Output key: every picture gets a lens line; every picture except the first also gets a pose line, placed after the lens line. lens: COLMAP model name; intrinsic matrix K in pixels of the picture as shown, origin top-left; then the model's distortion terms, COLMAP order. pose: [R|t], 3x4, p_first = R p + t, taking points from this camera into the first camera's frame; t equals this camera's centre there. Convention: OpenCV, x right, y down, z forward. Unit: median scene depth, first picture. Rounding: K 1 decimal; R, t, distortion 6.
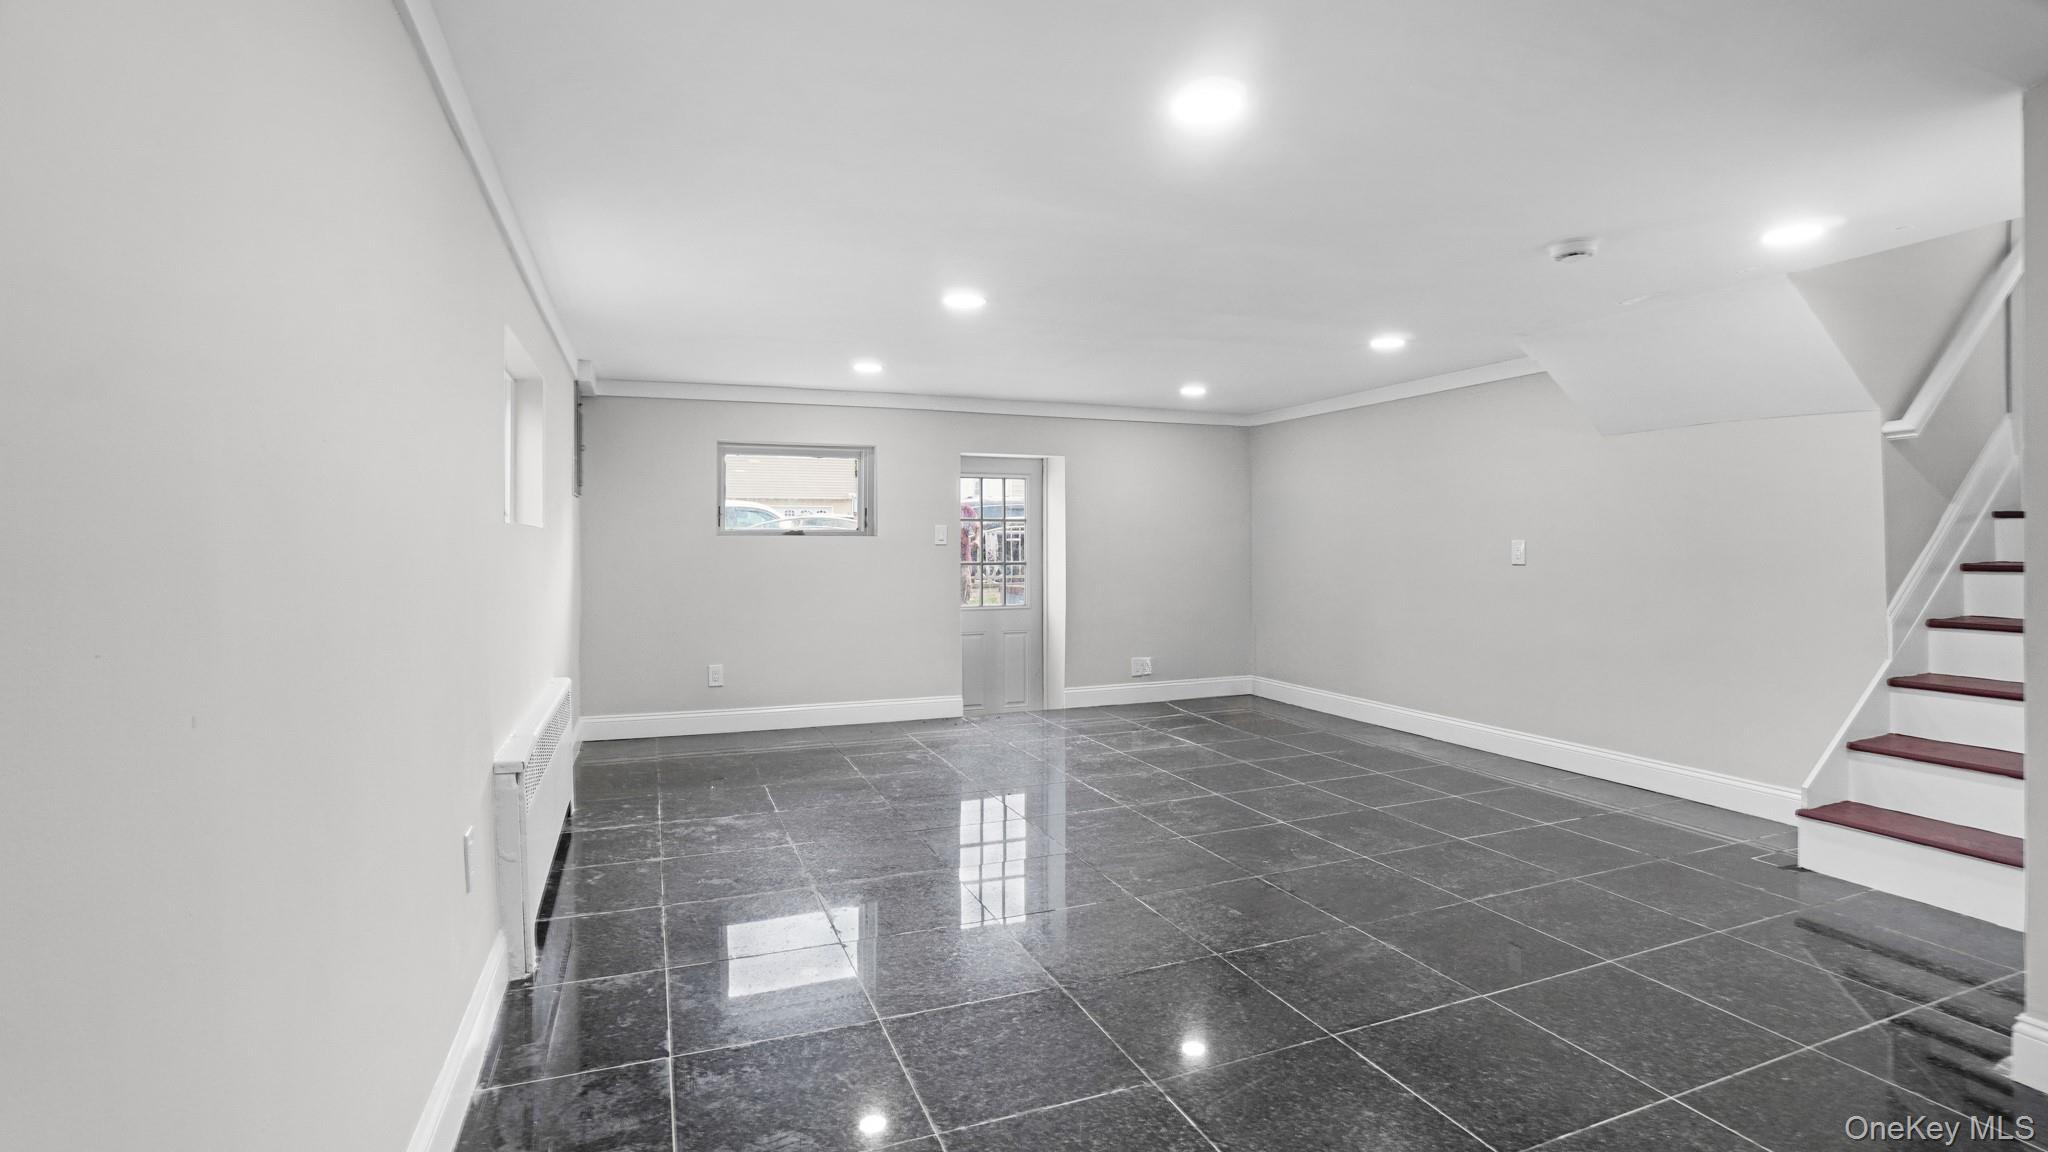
lens RADIAL K [[921.1, 0, 1018.6], [0, 921.1, 566.7], [0, 0, 1]] dist [-0.061054, 0.025296]
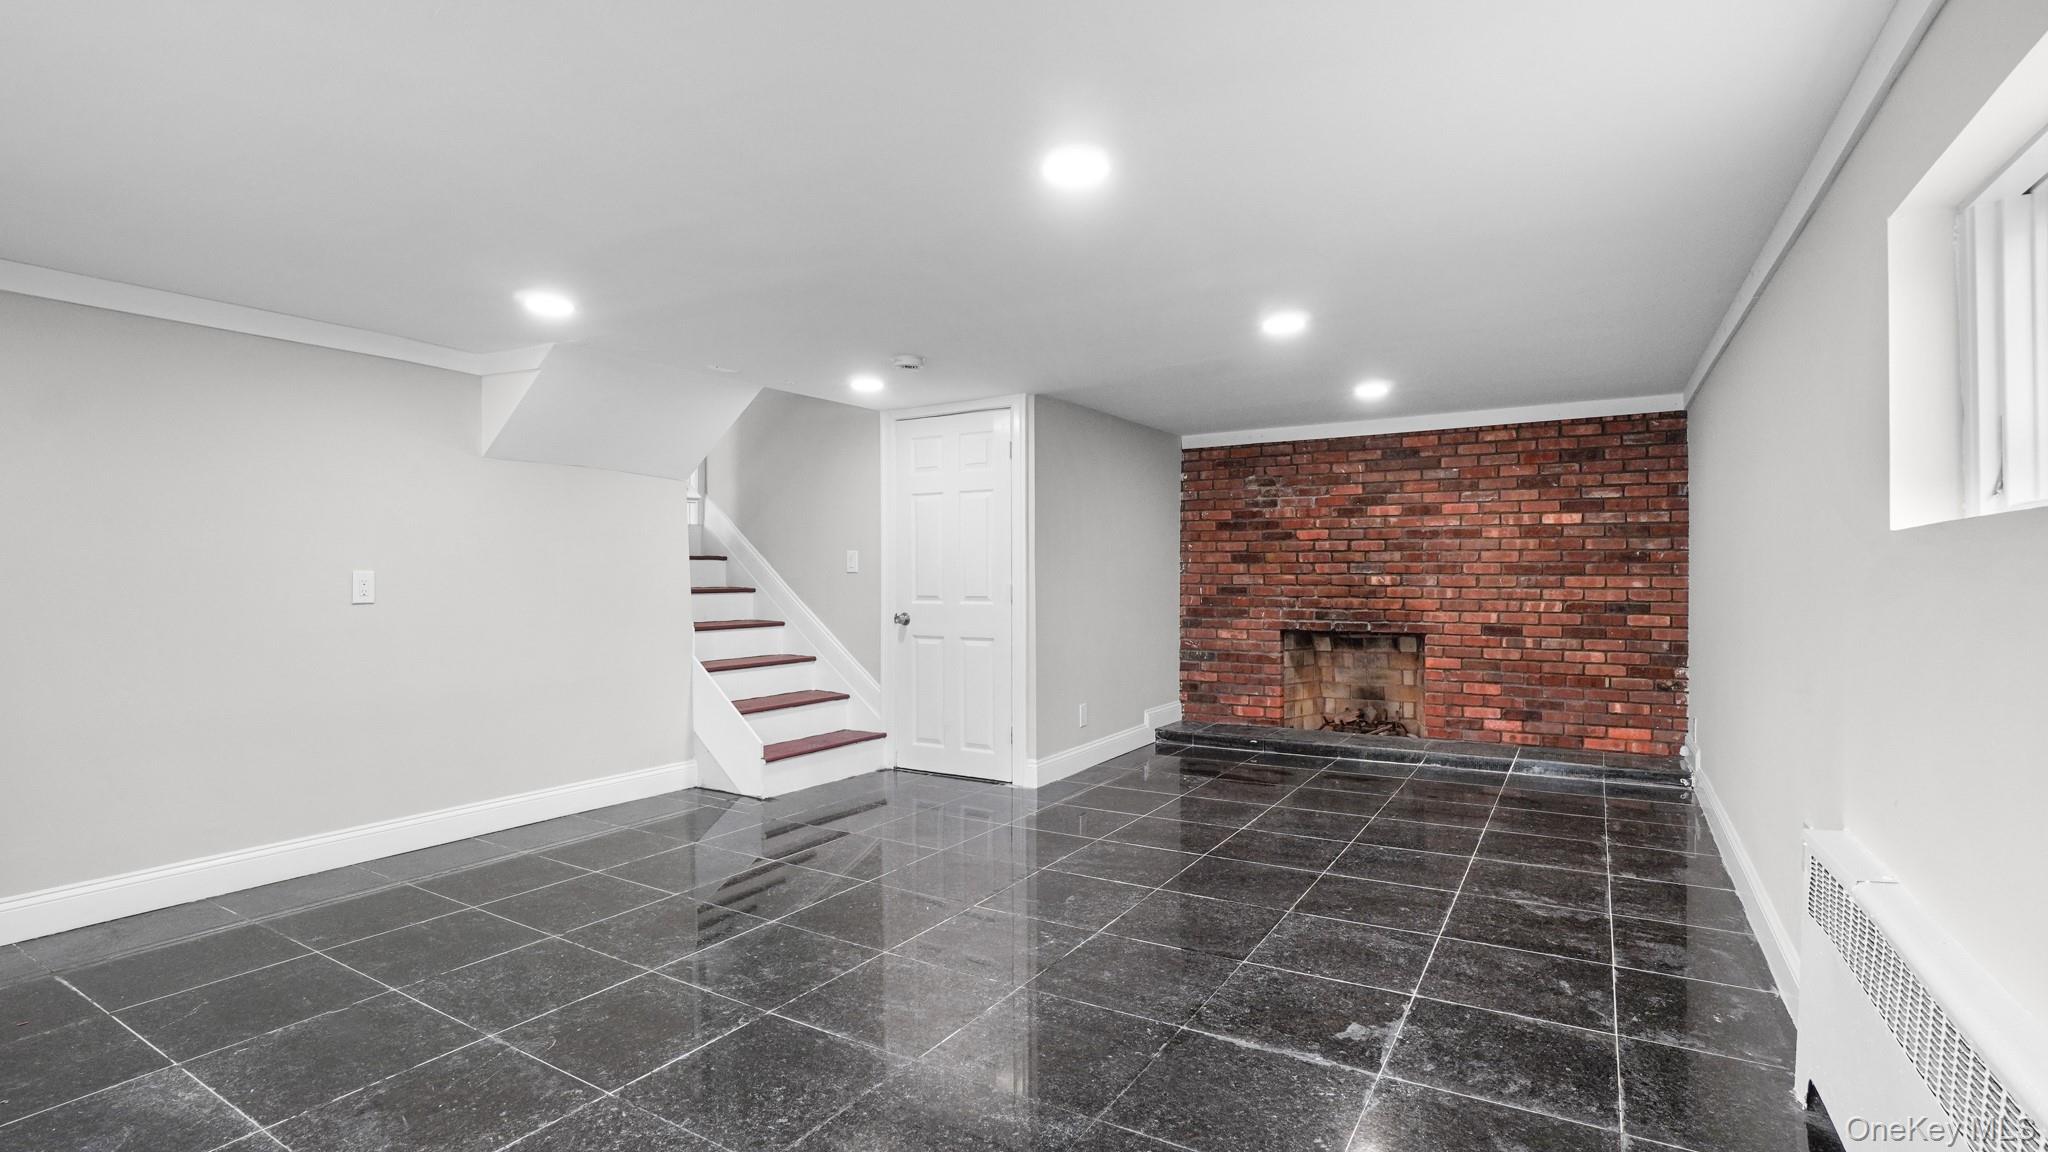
lens RADIAL K [[921.1, 0, 1018.6], [0, 921.1, 566.7], [0, 0, 1]] dist [-0.061054, 0.025296]
pose [[-0.582696, 0.008946, 0.812641, -0.869946], [0.021818, 0.999751, 0.004638, -0.058127], [-0.812398, 0.020433, -0.582746, 2.254278]]
